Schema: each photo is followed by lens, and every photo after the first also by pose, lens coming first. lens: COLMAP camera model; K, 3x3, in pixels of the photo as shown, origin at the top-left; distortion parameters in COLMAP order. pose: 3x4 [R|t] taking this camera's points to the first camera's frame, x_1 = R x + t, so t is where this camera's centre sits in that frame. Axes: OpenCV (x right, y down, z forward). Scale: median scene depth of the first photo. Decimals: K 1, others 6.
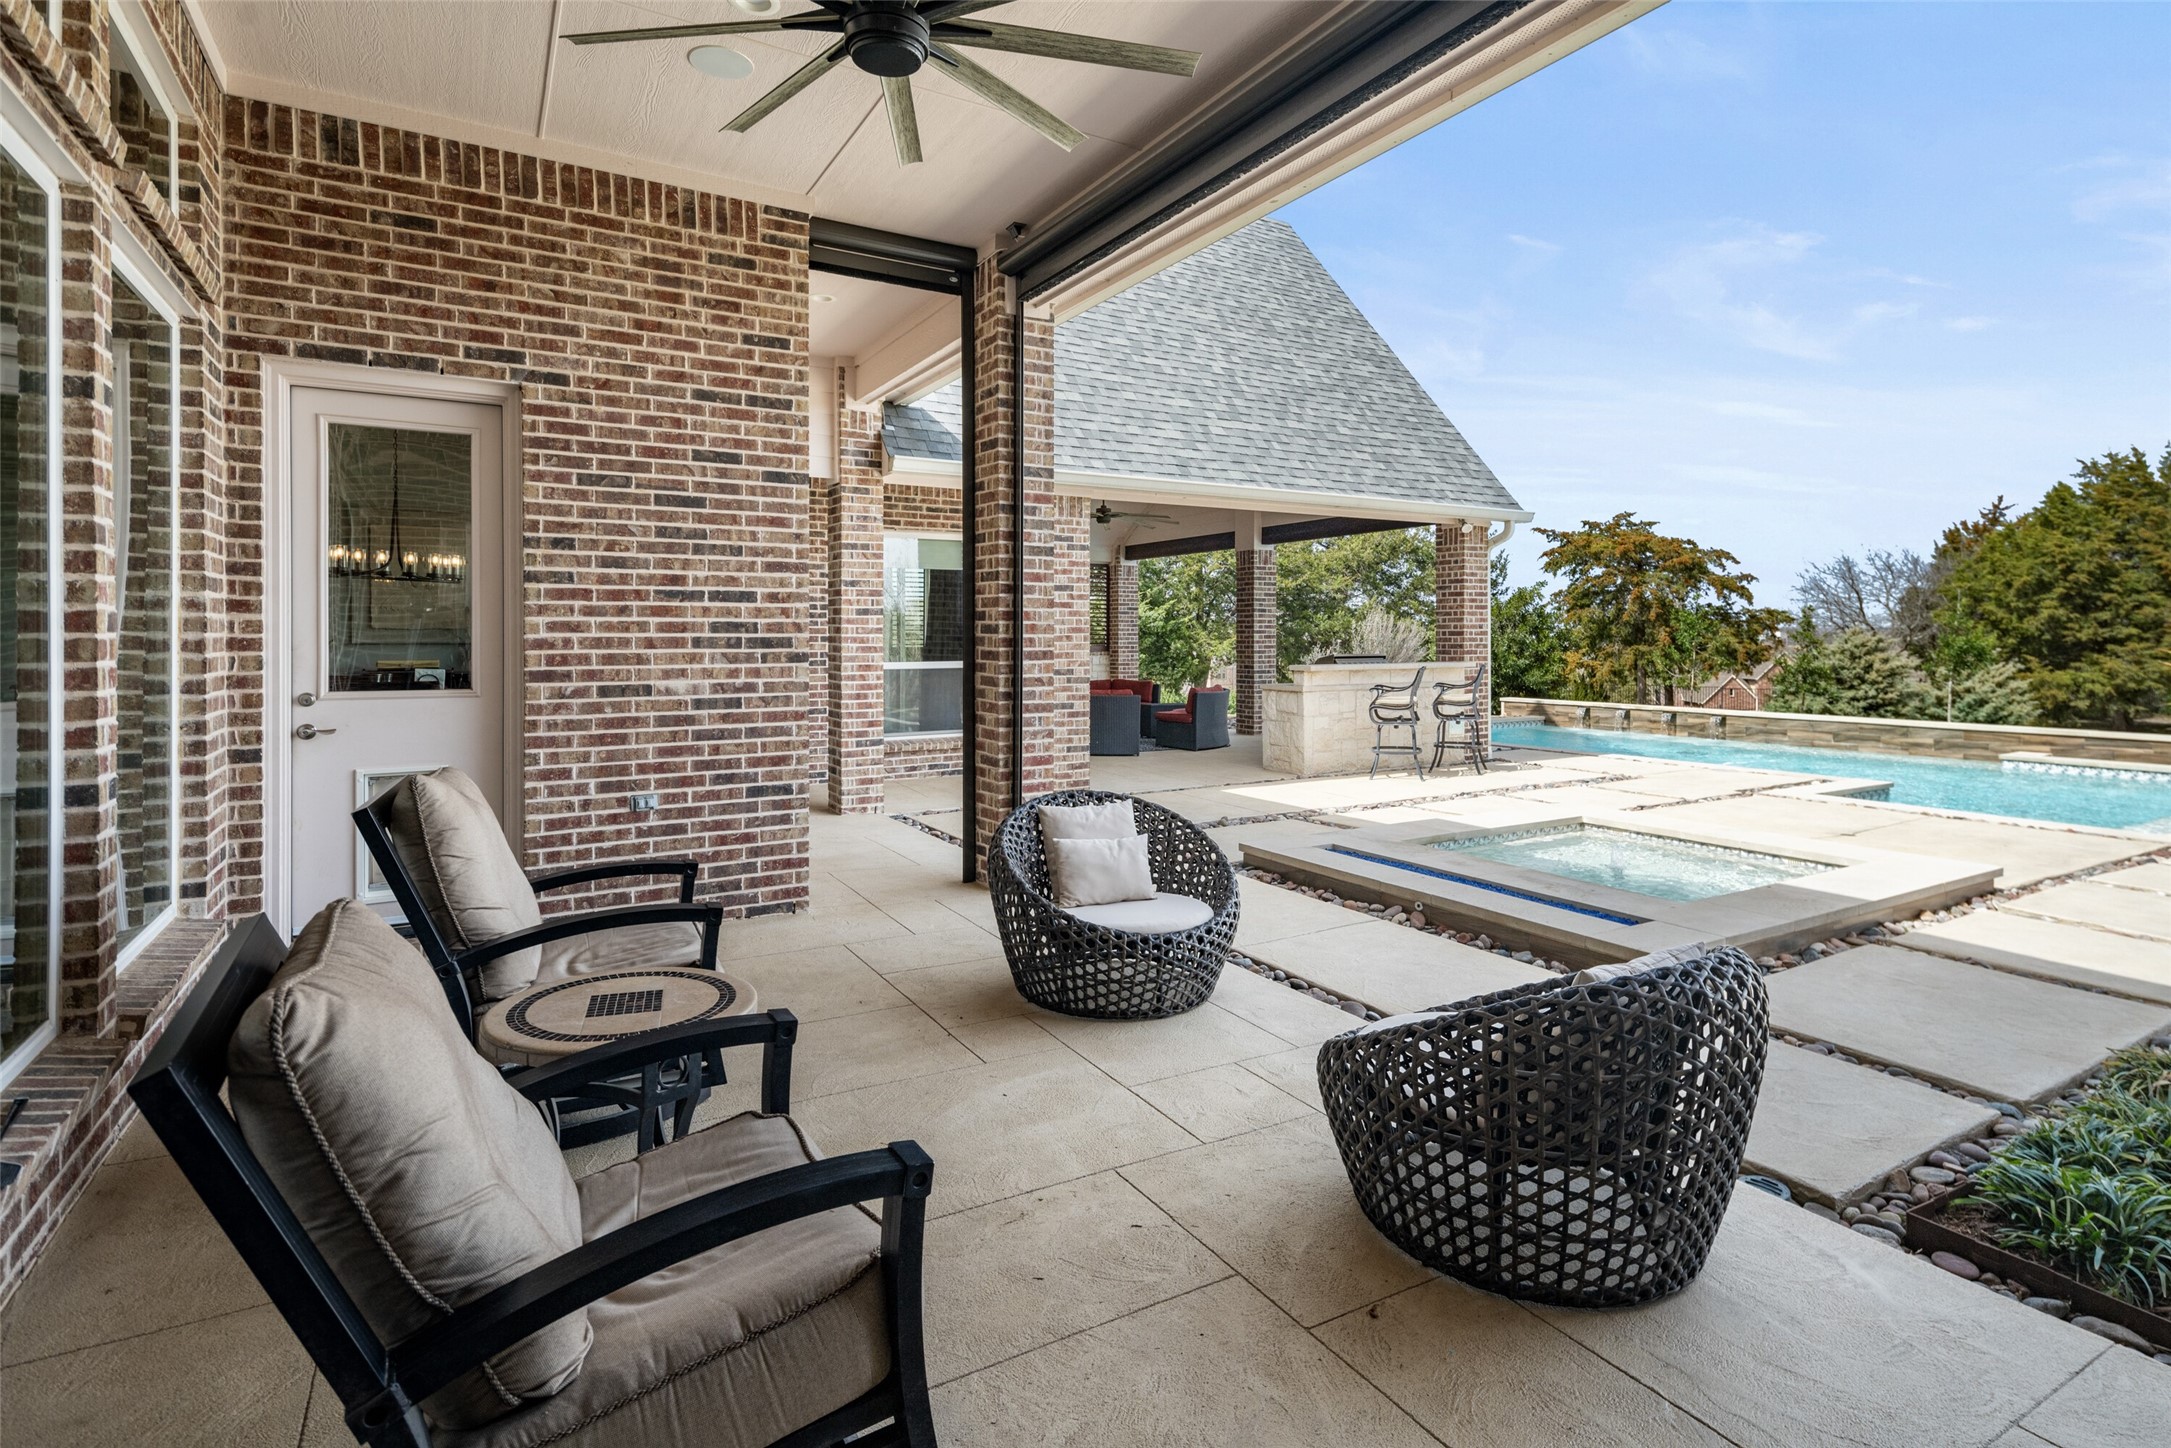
lens RADIAL K [[1066.2, 0, 1081.0], [0, 1066.2, 635.7], [0, 0, 1]] dist [0.030340, -0.000213]
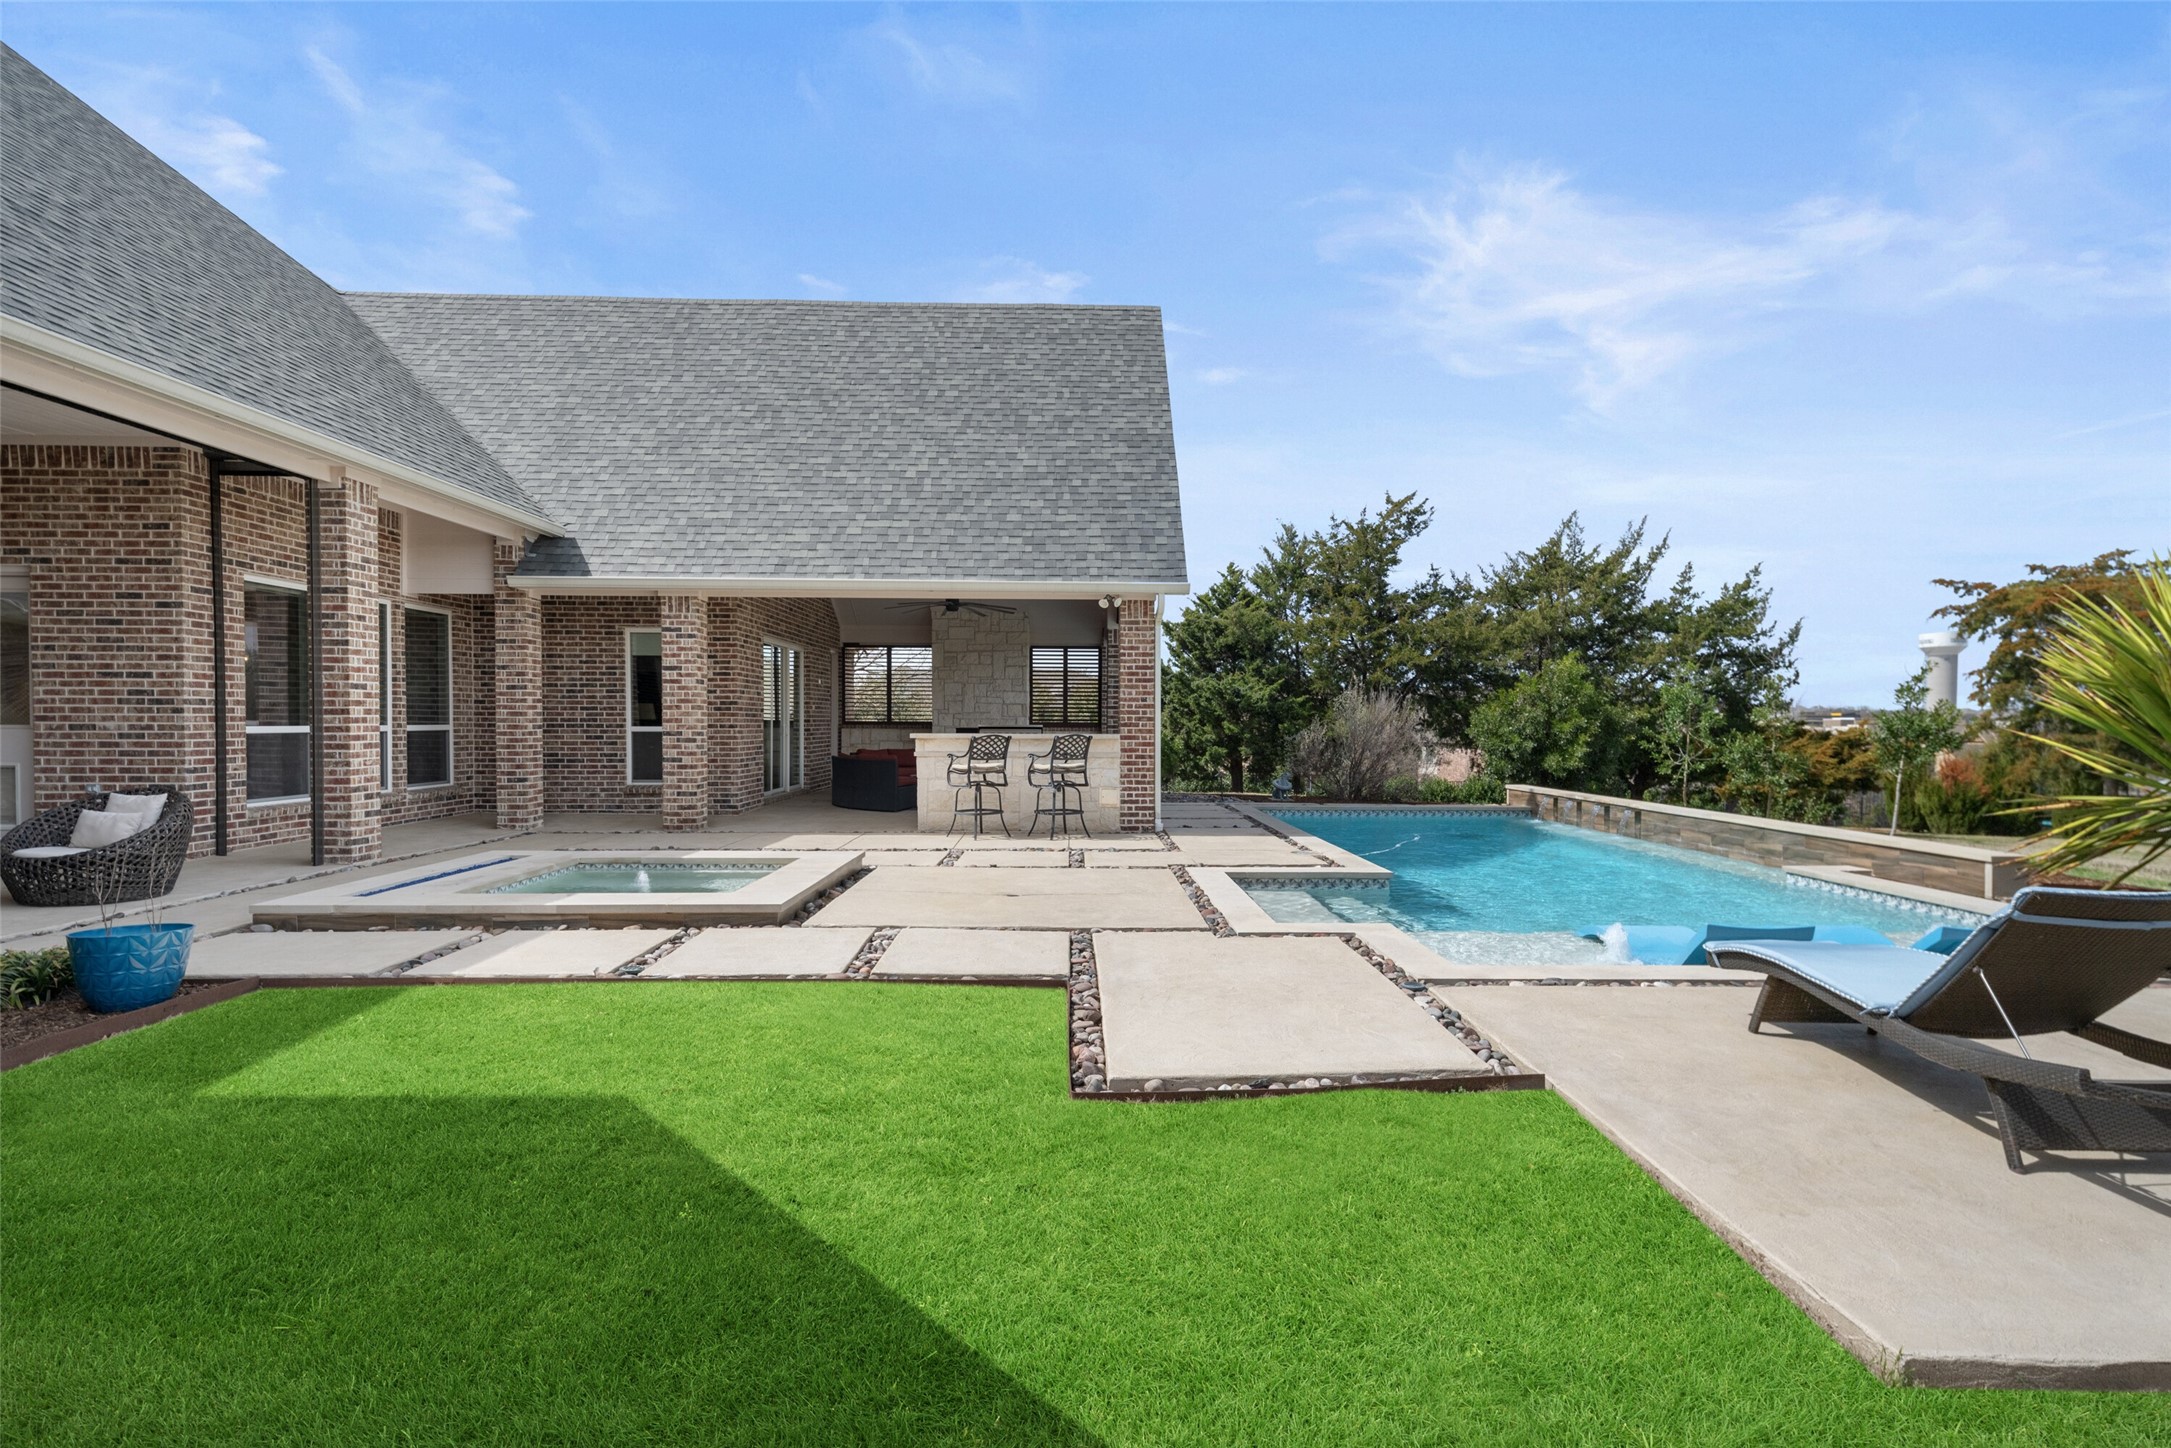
lens RADIAL K [[1048.5, 0, 1090.5], [0, 1048.5, 747.9], [0, 0, 1]] dist [0.002292, -0.000494]
pose [[0.881066, 0.016740, -0.472697, 1.884491], [-0.005470, 0.999667, 0.025206, 0.031207], [0.472962, -0.019622, 0.880864, 0.225290]]
